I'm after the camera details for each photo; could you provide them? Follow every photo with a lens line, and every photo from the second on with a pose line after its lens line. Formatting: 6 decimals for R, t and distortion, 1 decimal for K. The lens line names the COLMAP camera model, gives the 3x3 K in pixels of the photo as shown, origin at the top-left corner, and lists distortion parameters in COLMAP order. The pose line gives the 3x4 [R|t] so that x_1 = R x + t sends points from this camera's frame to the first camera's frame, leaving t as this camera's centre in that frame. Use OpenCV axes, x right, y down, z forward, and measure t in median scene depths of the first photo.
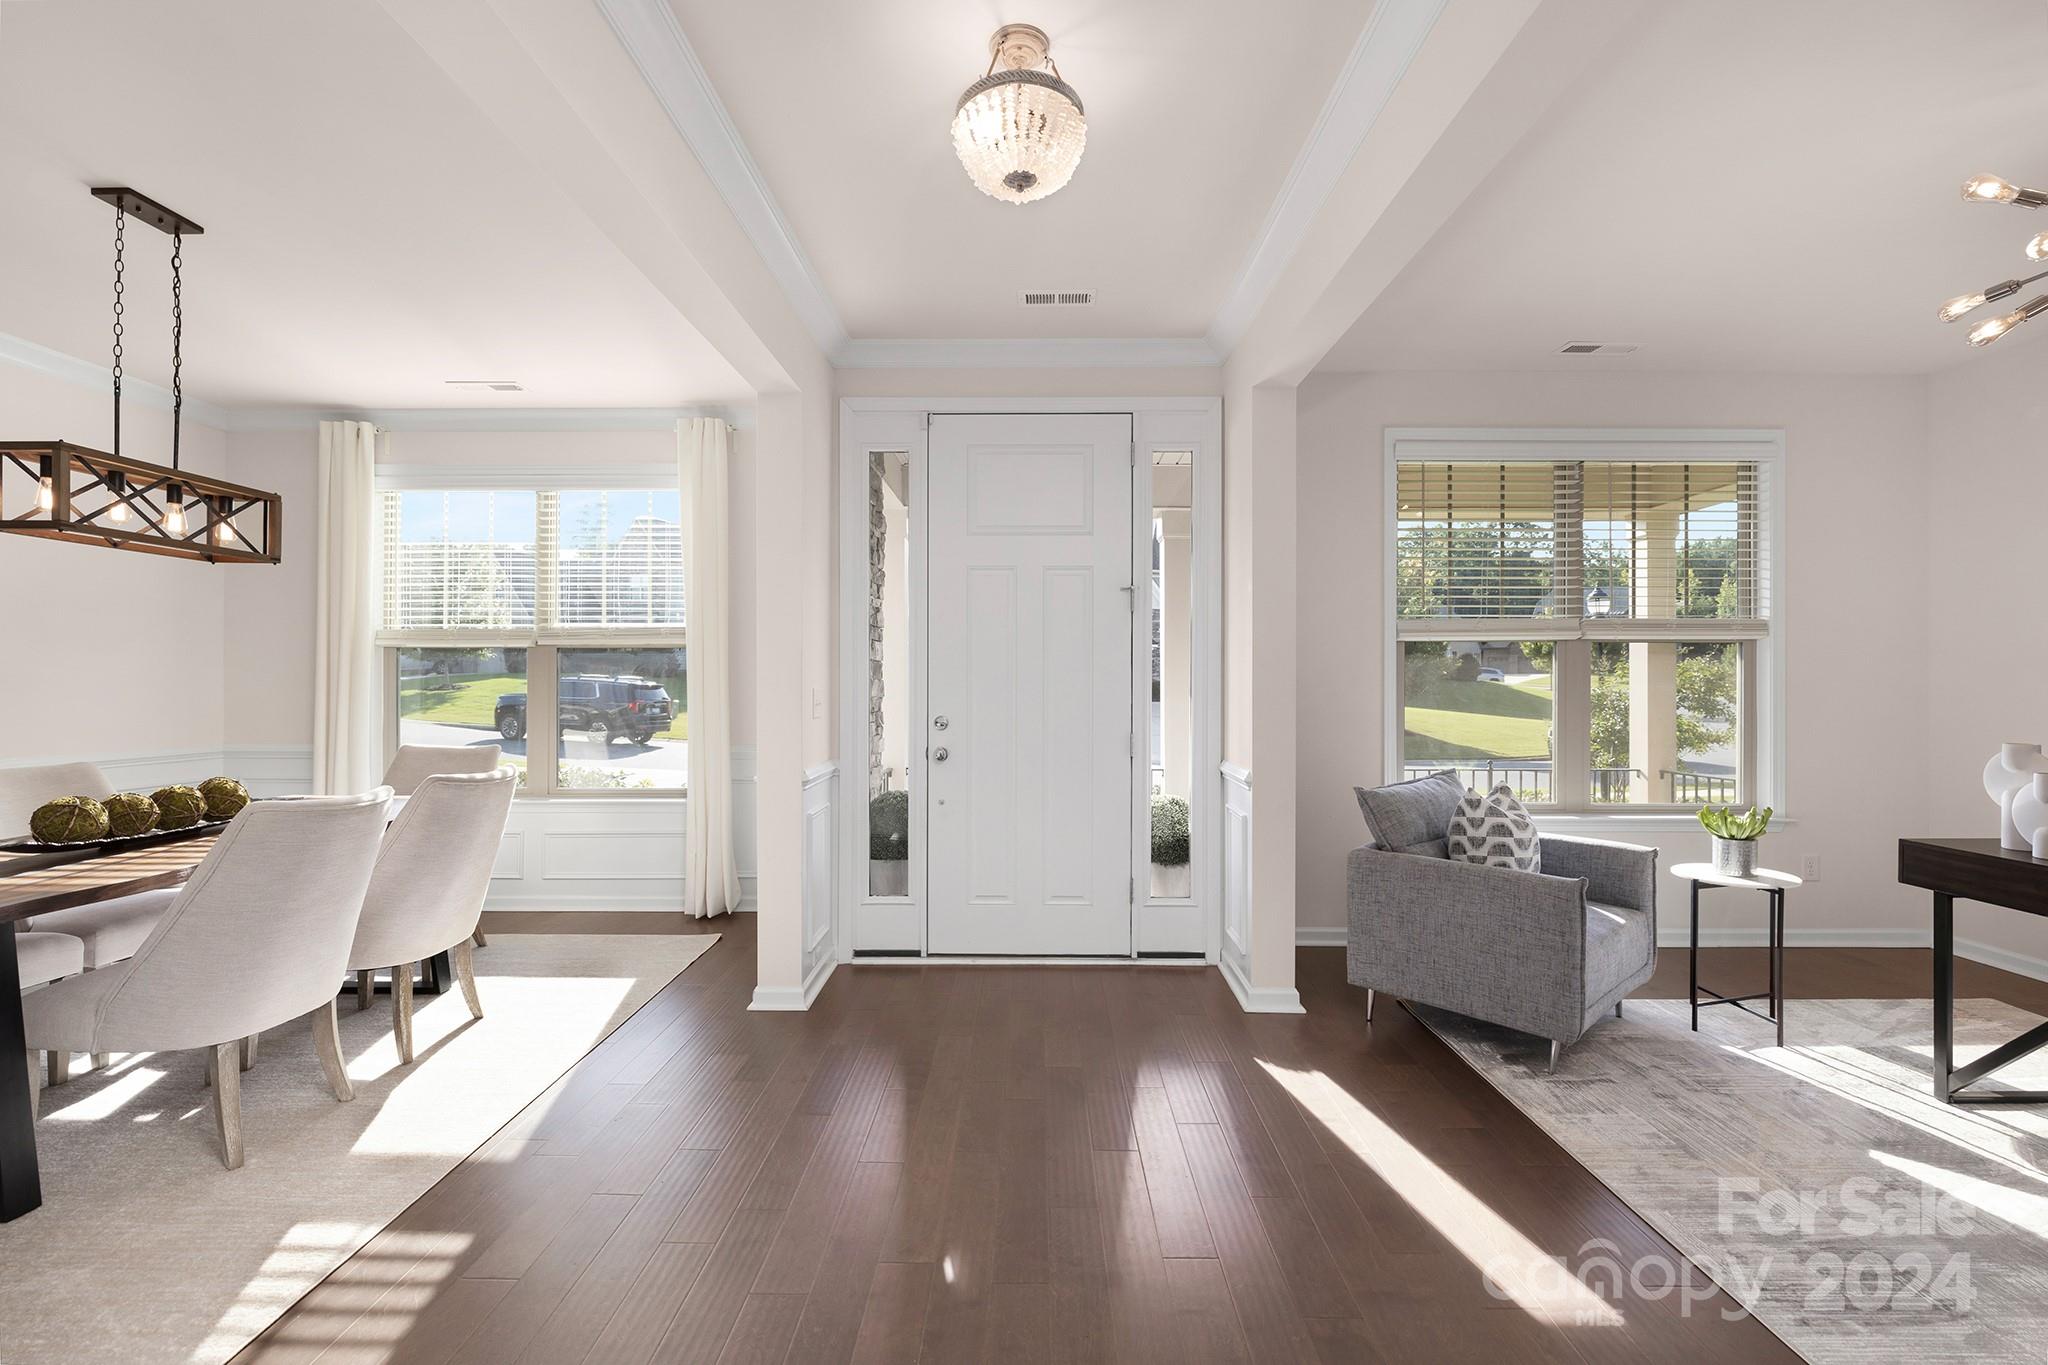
lens RADIAL K [[875.4, 0, 1024.0], [0, 875.4, 682.5], [0, 0, 1]] dist [-0.009003, 0.000120]
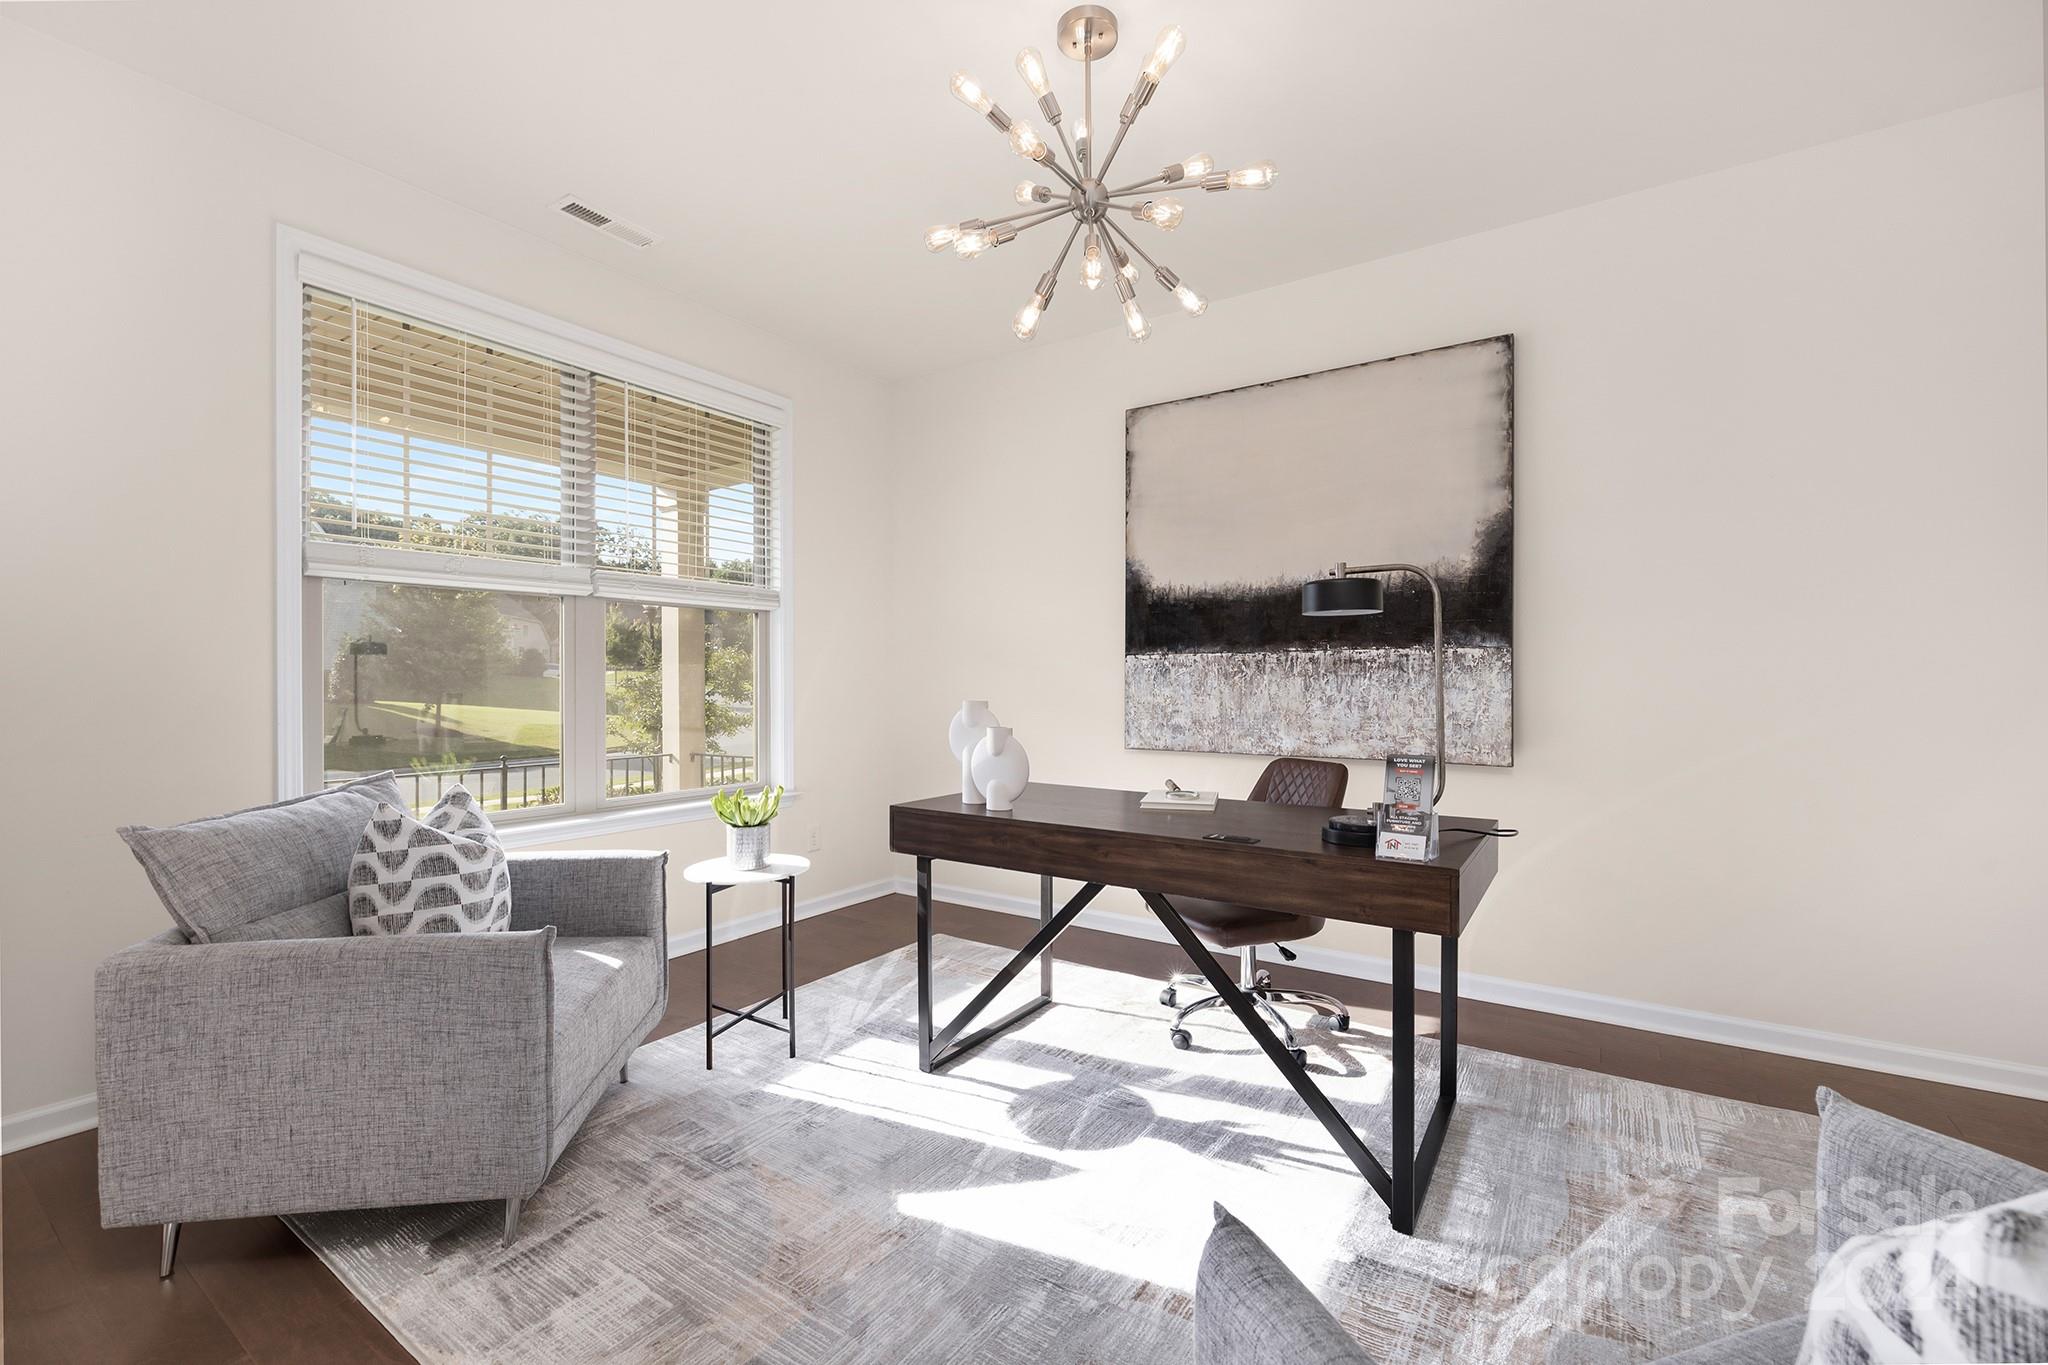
lens RADIAL K [[898.5, 0, 1024.0], [0, 898.5, 682.5], [0, 0, 1]] dist [-0.000981, -0.000009]
pose [[0.563818, -0.007381, 0.825866, 0.251520], [0.002330, 0.999970, 0.007347, 0.034710], [-0.825896, -0.002218, 0.563818, 0.290466]]
